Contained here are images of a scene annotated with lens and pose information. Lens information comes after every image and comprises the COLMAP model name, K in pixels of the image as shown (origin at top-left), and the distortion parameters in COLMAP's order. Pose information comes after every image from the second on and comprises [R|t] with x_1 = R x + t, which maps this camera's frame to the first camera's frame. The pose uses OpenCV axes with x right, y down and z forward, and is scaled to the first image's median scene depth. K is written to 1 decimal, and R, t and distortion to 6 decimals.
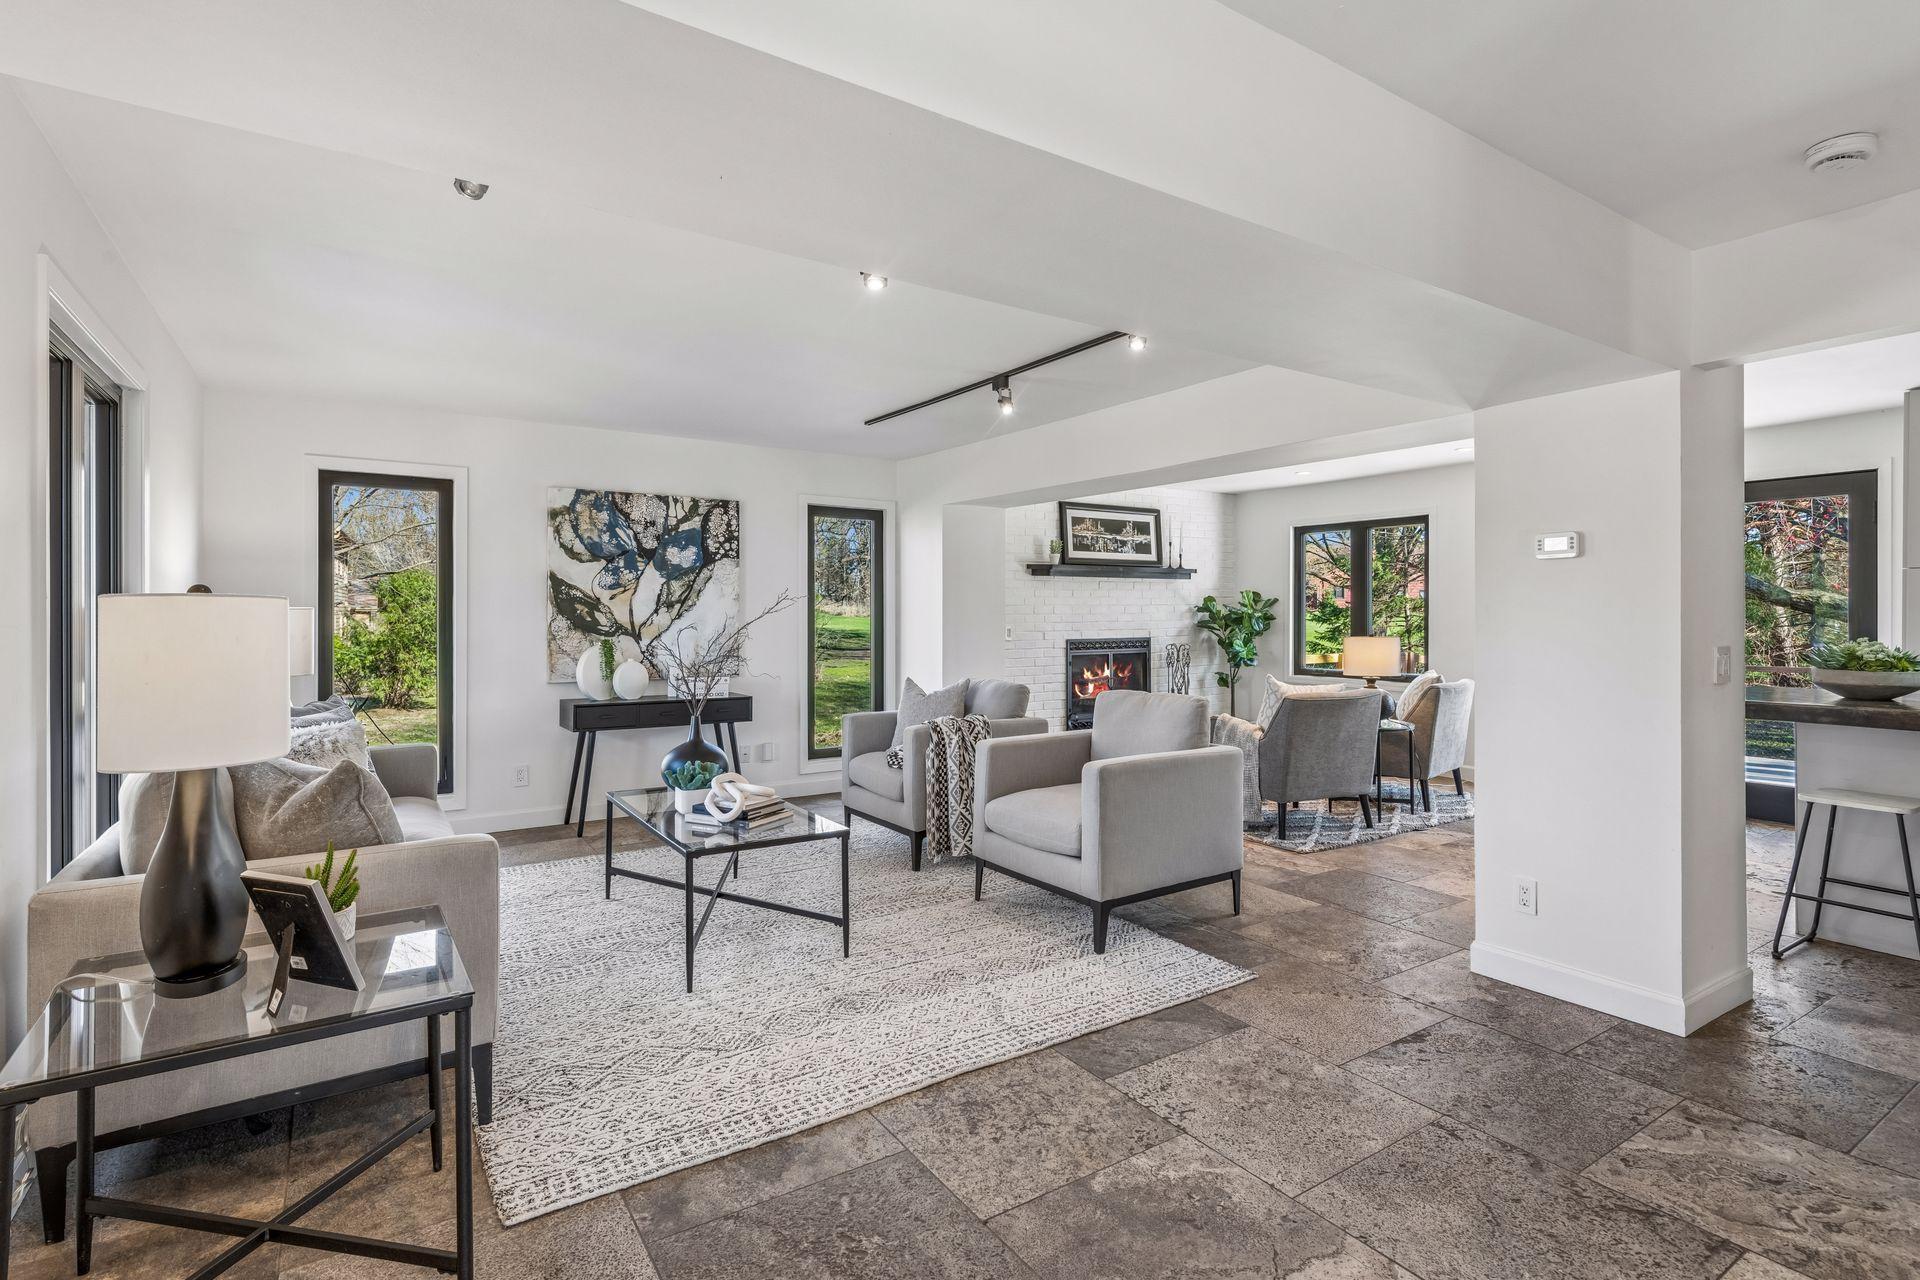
lens RADIAL K [[921.4, 0, 948.1], [0, 921.4, 620.4], [0, 0, 1]] dist [0.005149, -0.000033]
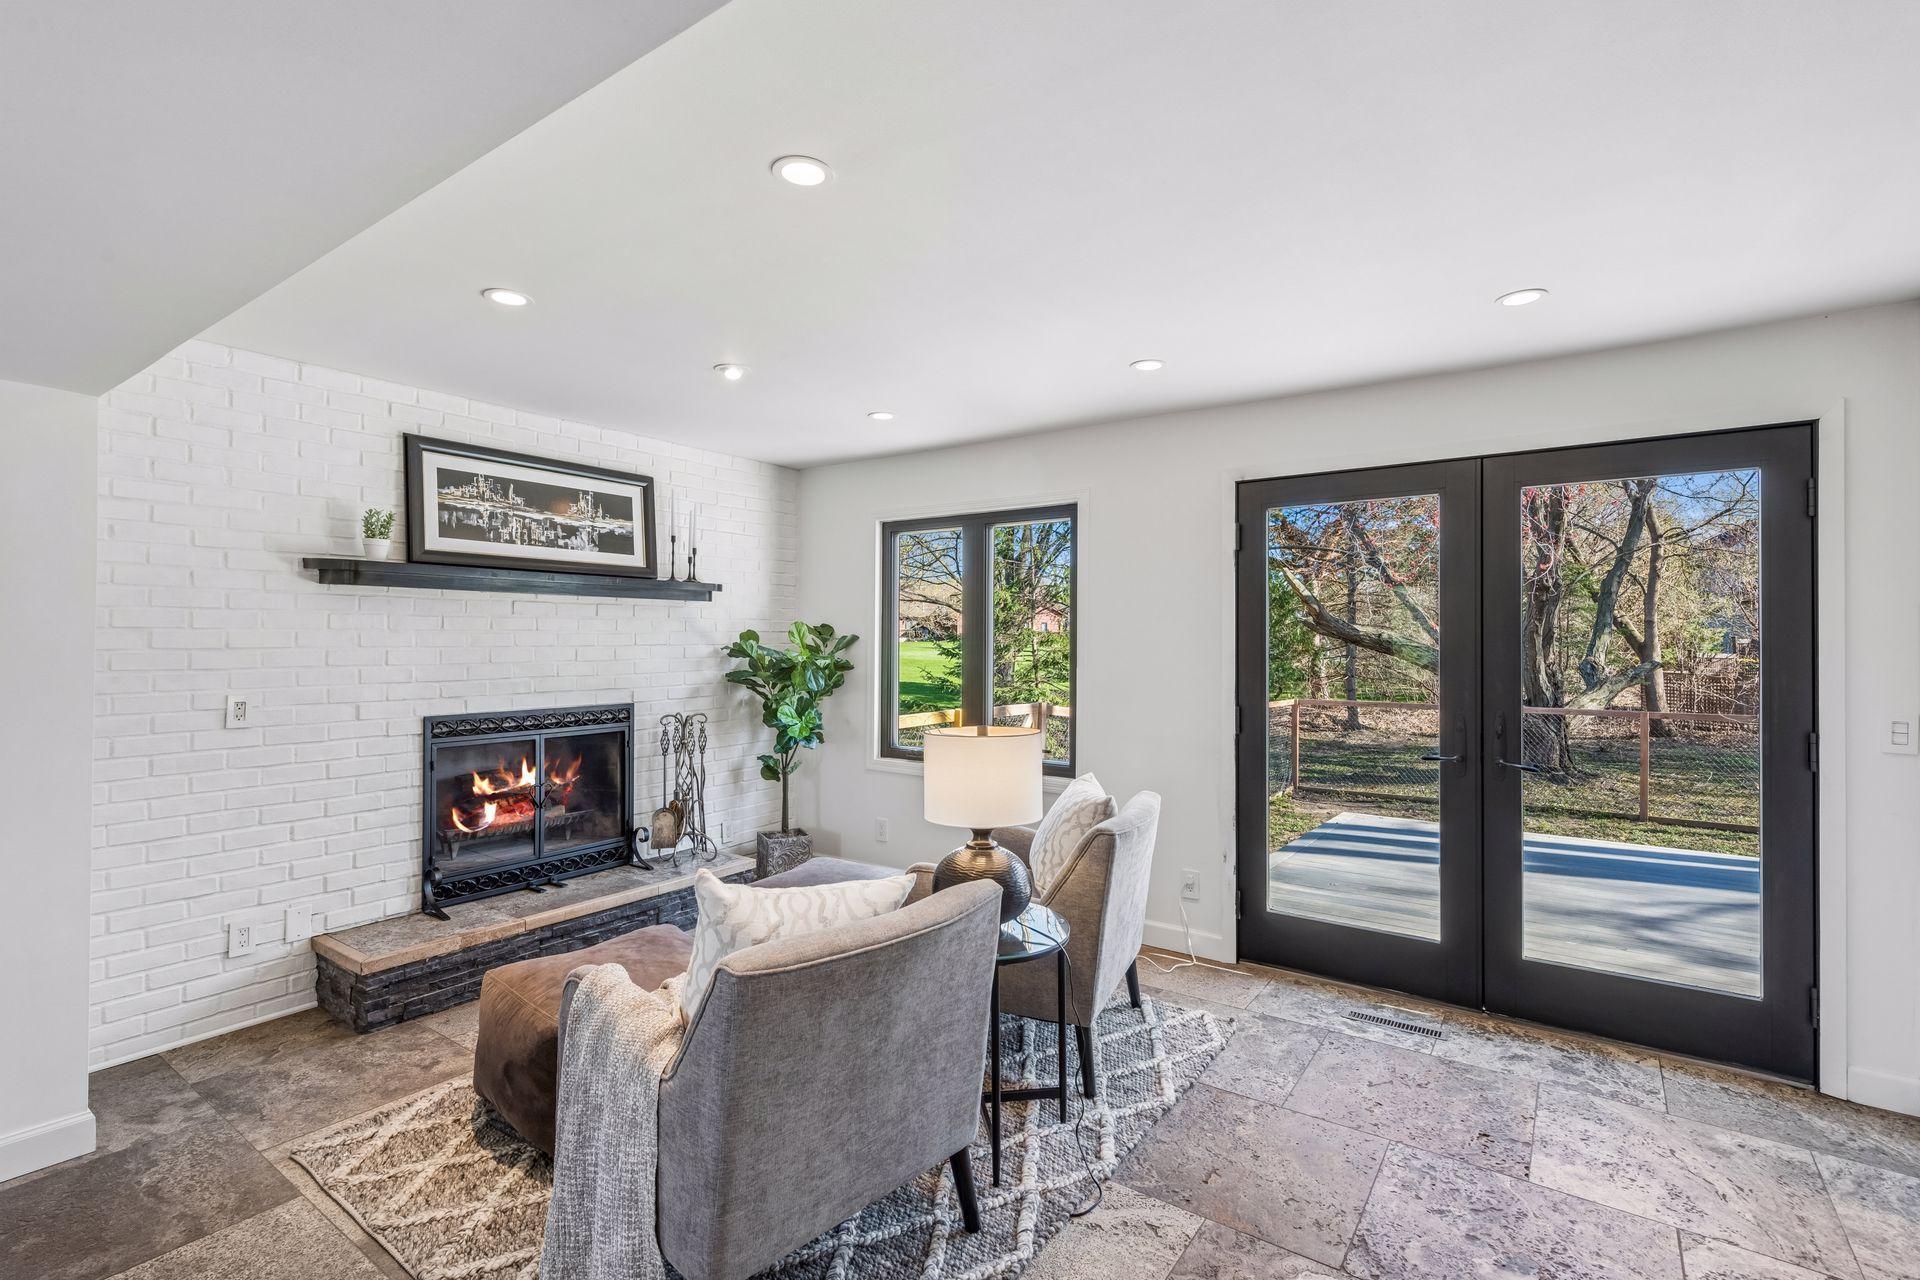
lens RADIAL K [[859.4, 0, 955.3], [0, 859.4, 637.8], [0, 0, 1]] dist [-0.002418, 0.000359]
pose [[0.930768, 0.007399, 0.365536, 0.213056], [-0.003631, 0.999933, -0.010996, -0.016639], [-0.365593, 0.008907, 0.930732, 0.446718]]
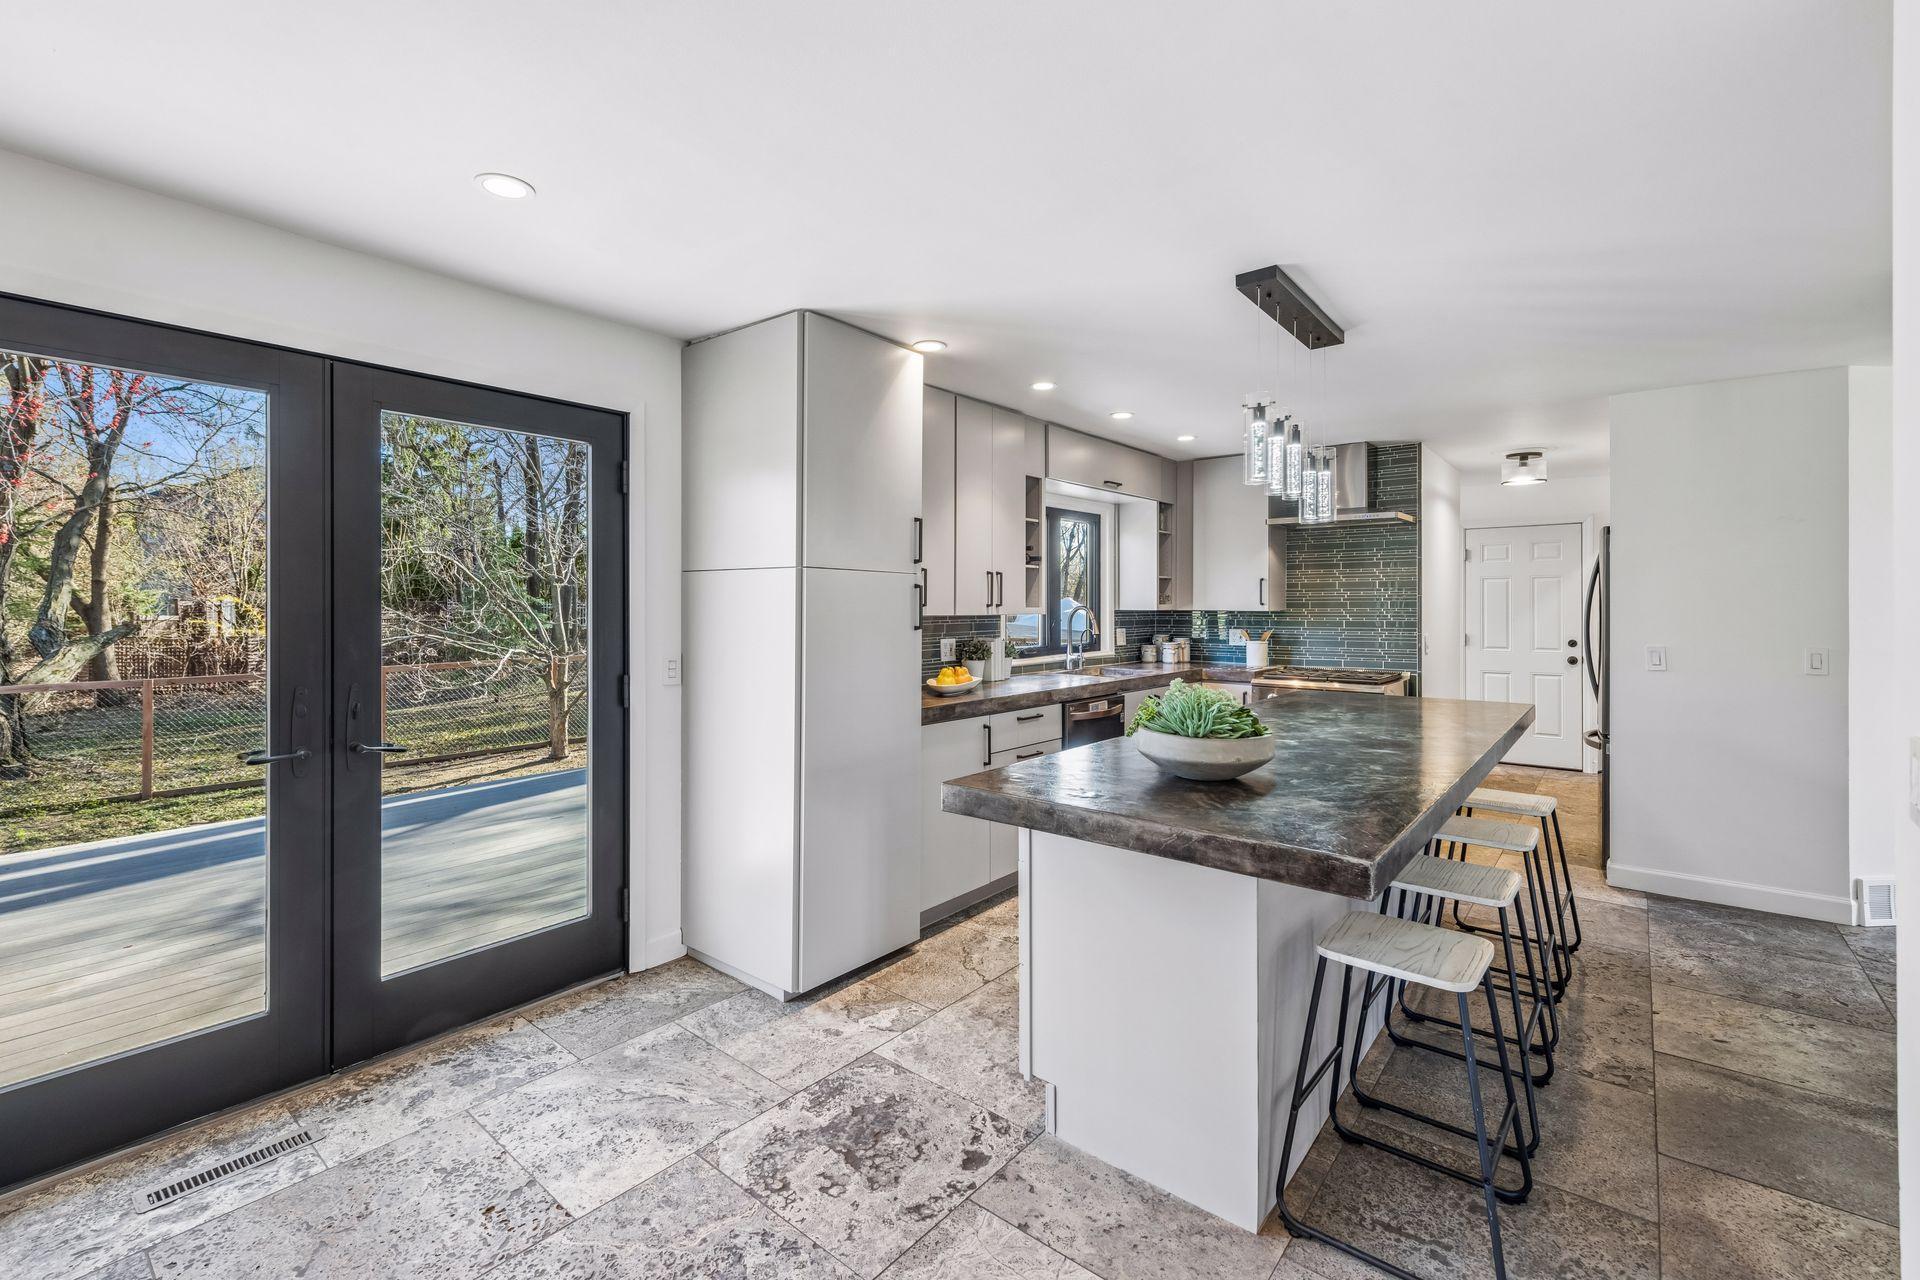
lens RADIAL K [[825.8, 0, 947.6], [0, 825.8, 594.5], [0, 0, 1]] dist [0.001309, -0.000722]
pose [[-0.302736, 0.015857, 0.952942, 0.234056], [0.008292, 0.999868, -0.014004, -0.014824], [-0.953038, 0.003662, -0.302828, 0.605137]]
